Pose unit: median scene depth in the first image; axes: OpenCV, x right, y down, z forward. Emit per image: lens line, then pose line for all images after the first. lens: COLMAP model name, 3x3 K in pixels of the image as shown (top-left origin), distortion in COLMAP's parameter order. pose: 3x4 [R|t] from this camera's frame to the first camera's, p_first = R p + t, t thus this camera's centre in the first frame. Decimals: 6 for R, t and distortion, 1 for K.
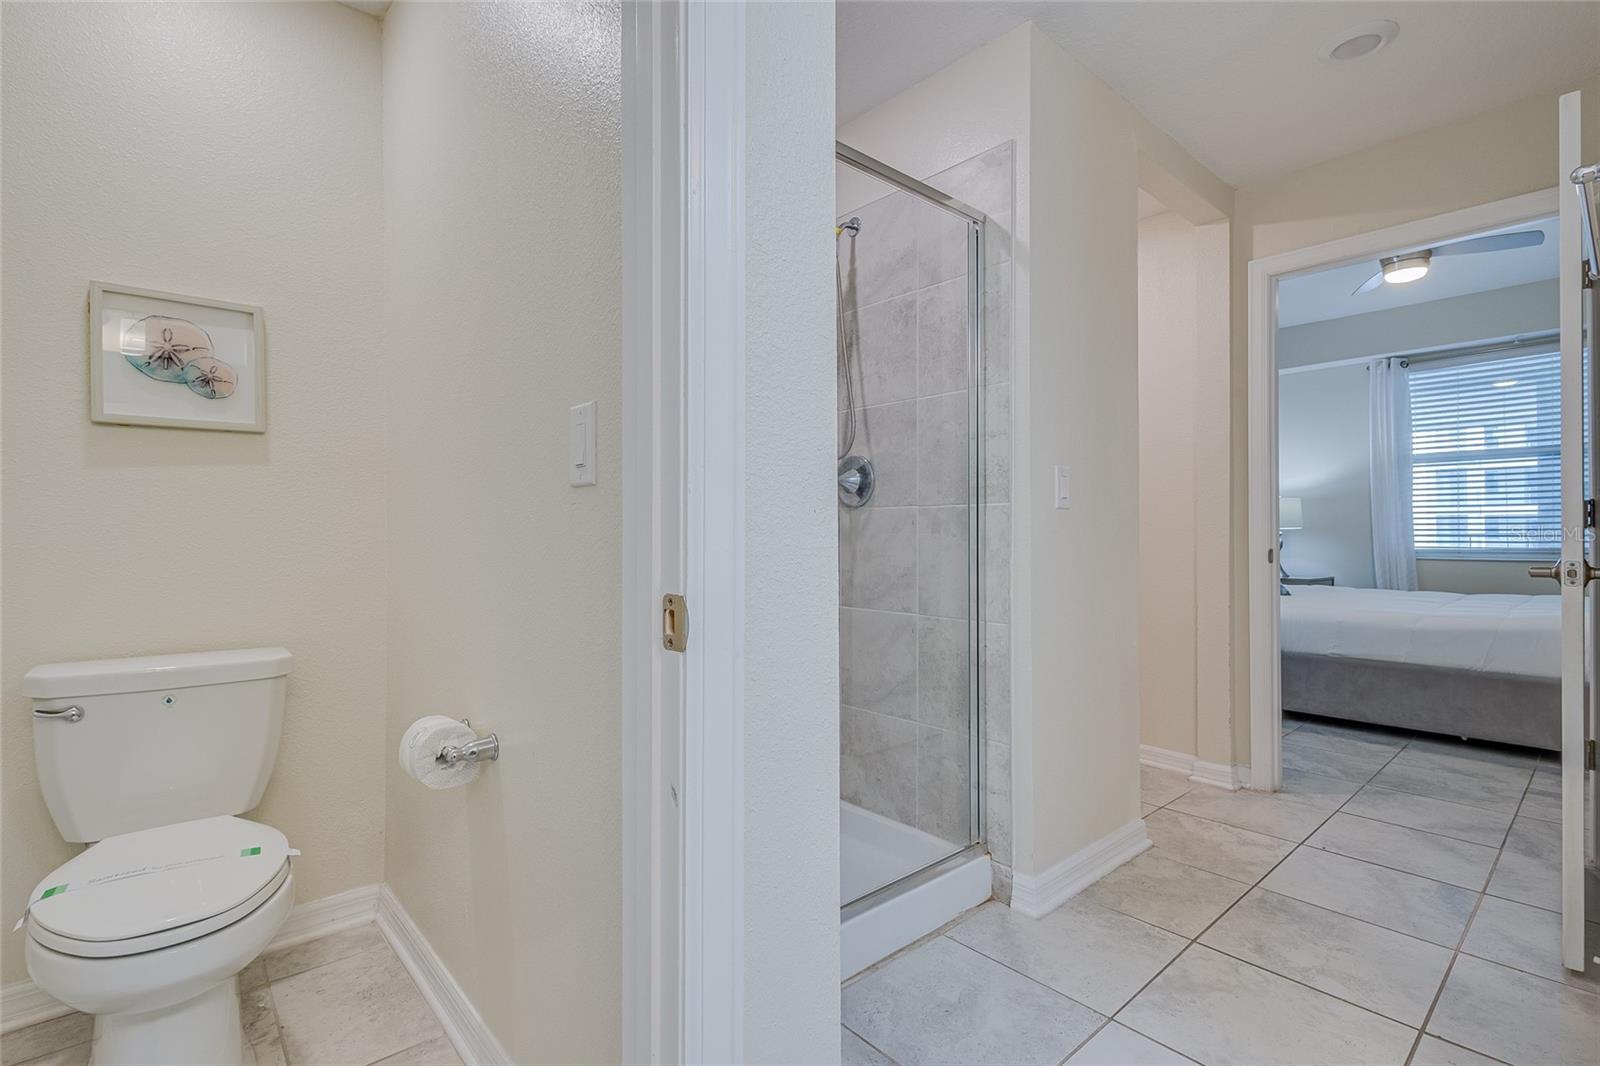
lens RADIAL K [[773.9, 0, 793.7], [0, 773.9, 532.7], [0, 0, 1]] dist [0.014152, -0.004194]
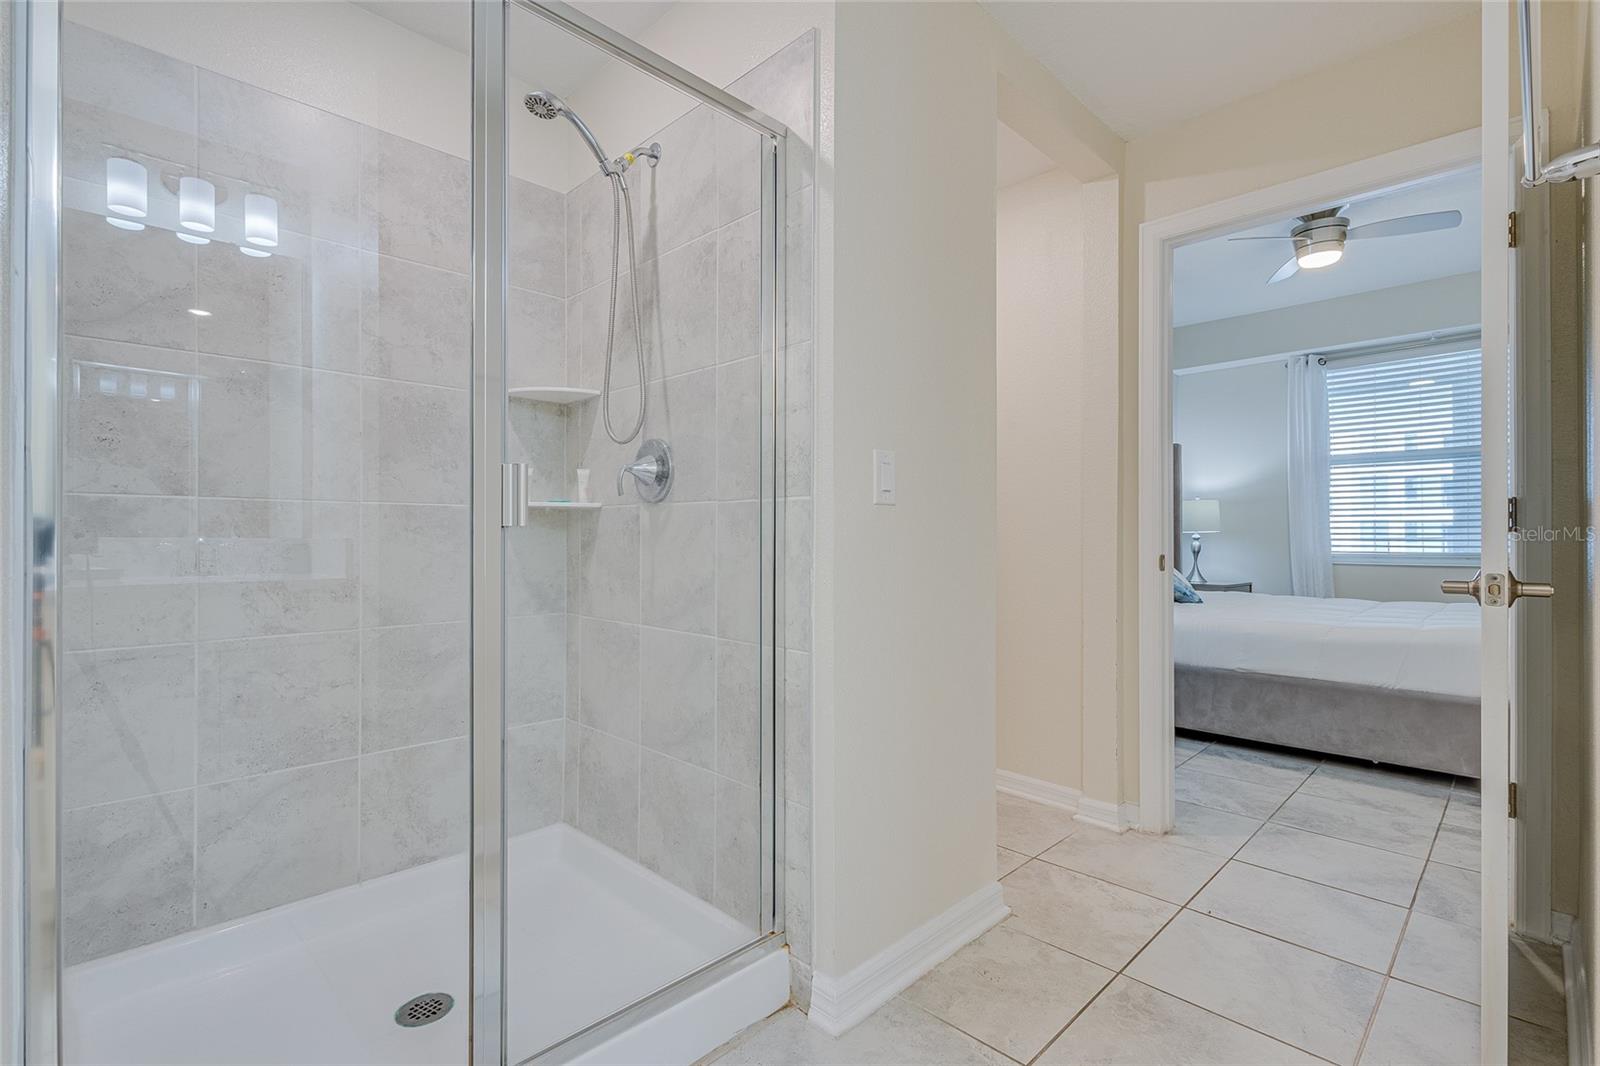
lens RADIAL K [[773.9, 0, 793.8], [0, 773.9, 537.3], [0, 0, 1]] dist [0.014152, -0.004194]
pose [[0.998212, 0.002929, 0.059699, 0.190000], [-0.003075, 0.999992, 0.002363, 0.000698], [-0.059691, -0.002543, 0.998214, 0.199857]]
